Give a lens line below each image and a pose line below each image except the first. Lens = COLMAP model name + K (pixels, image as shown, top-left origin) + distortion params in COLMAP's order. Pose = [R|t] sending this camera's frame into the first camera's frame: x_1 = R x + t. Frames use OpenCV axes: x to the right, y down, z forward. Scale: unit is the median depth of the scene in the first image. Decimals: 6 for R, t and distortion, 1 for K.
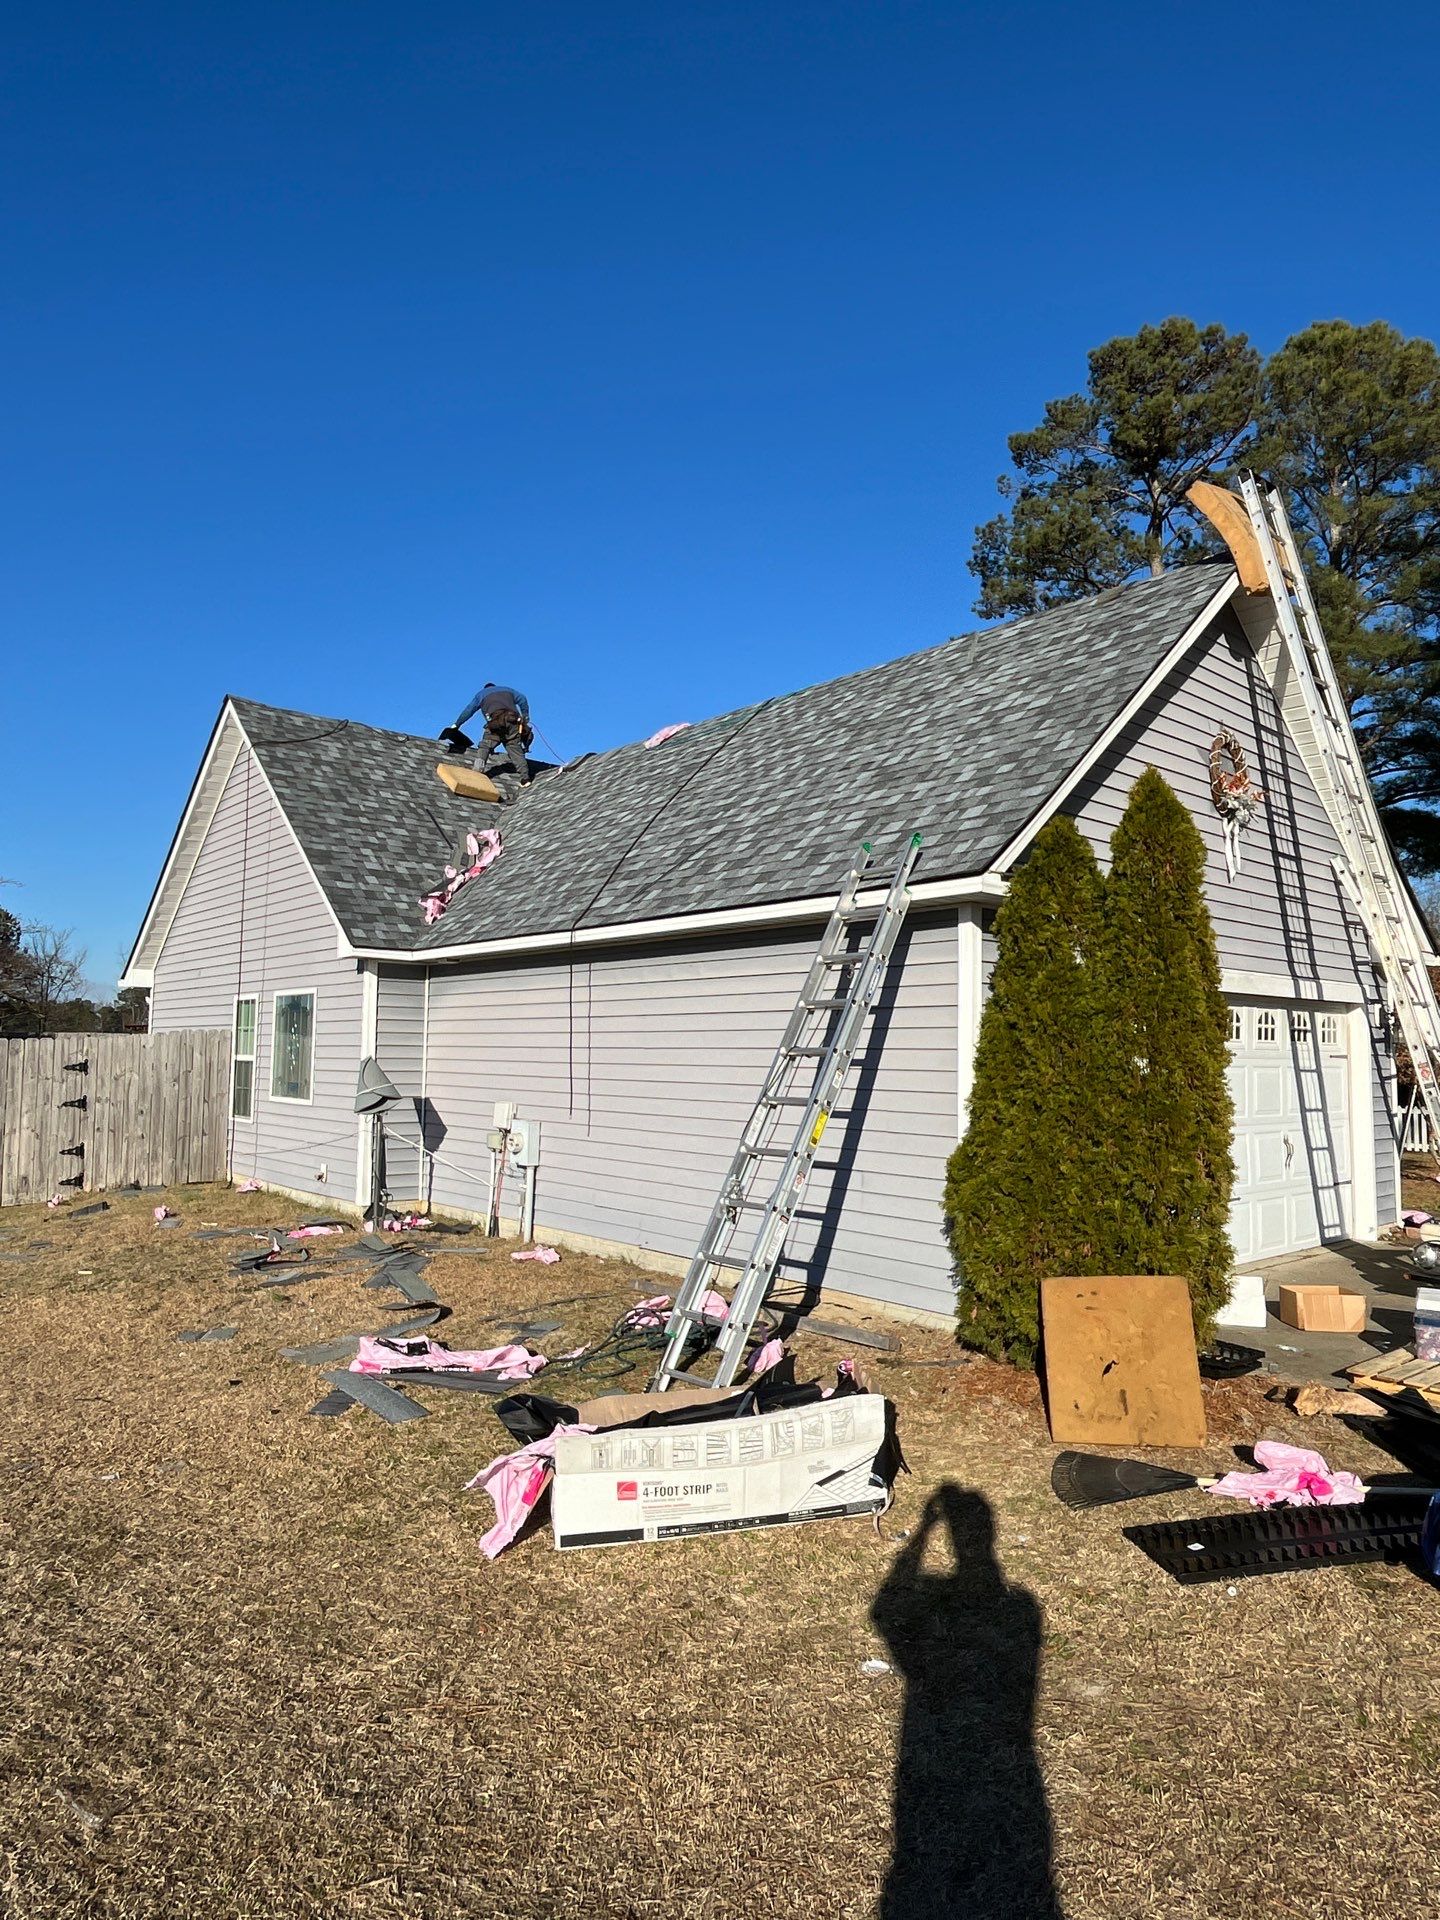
lens RADIAL K [[1164.6, 0, 720.0], [0, 1164.6, 960.0], [0, 0, 1]] dist [-0.000371, 0.000173]
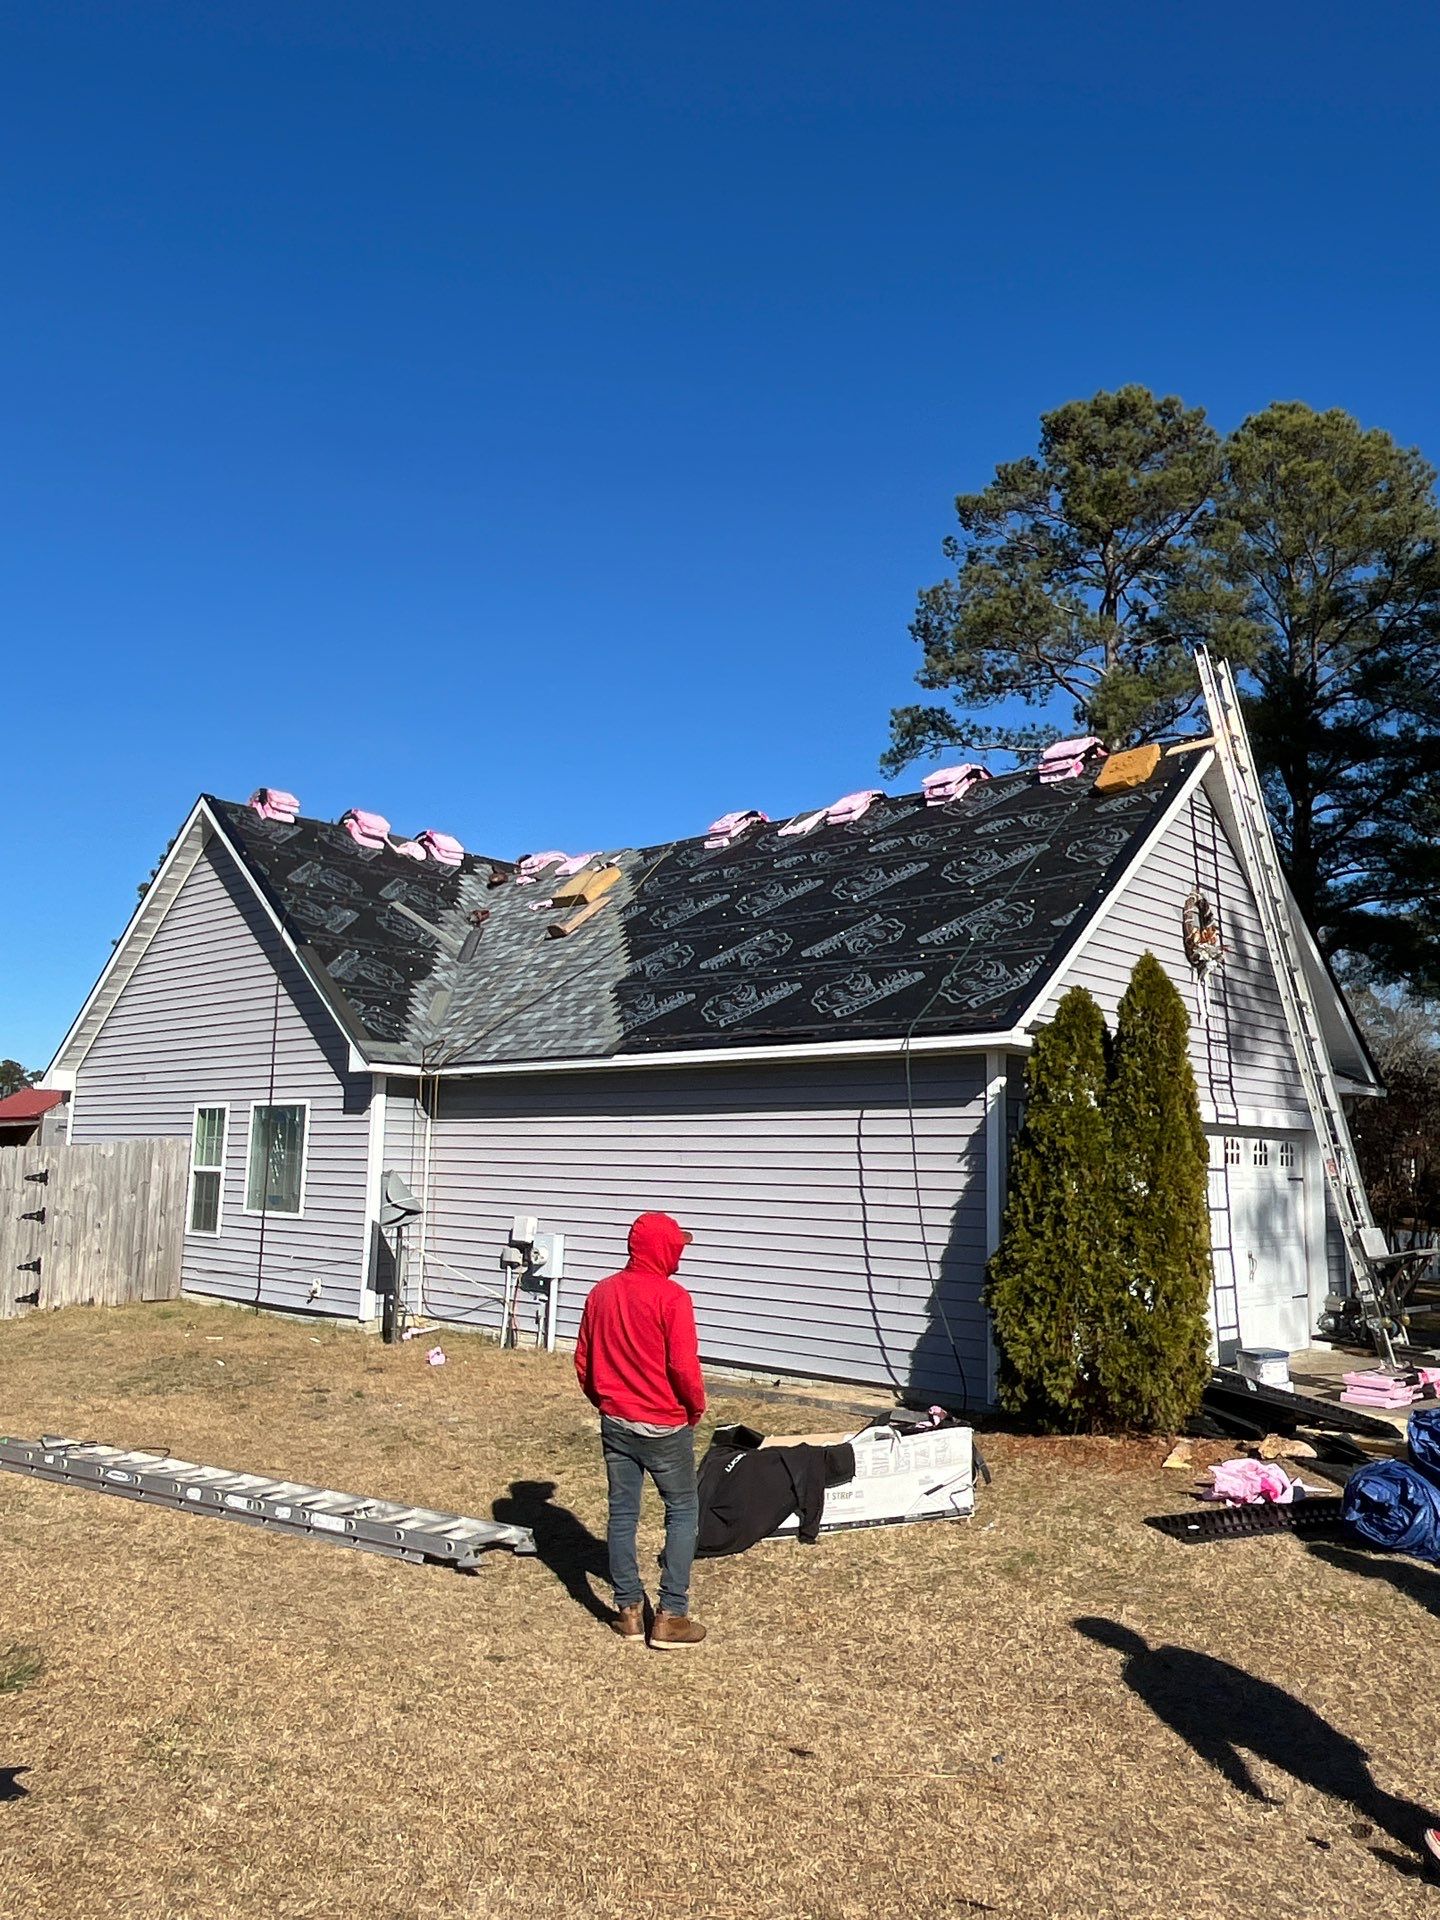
lens RADIAL K [[1400.3, 0, 722.7], [0, 1400.3, 966.1], [0, 0, 1]] dist [0.002746, 0.004403]
pose [[0.995273, 0.023909, 0.094127, -0.100073], [-0.018117, 0.997917, -0.061917, -0.019663], [-0.095412, 0.059919, 0.993633, -0.202183]]
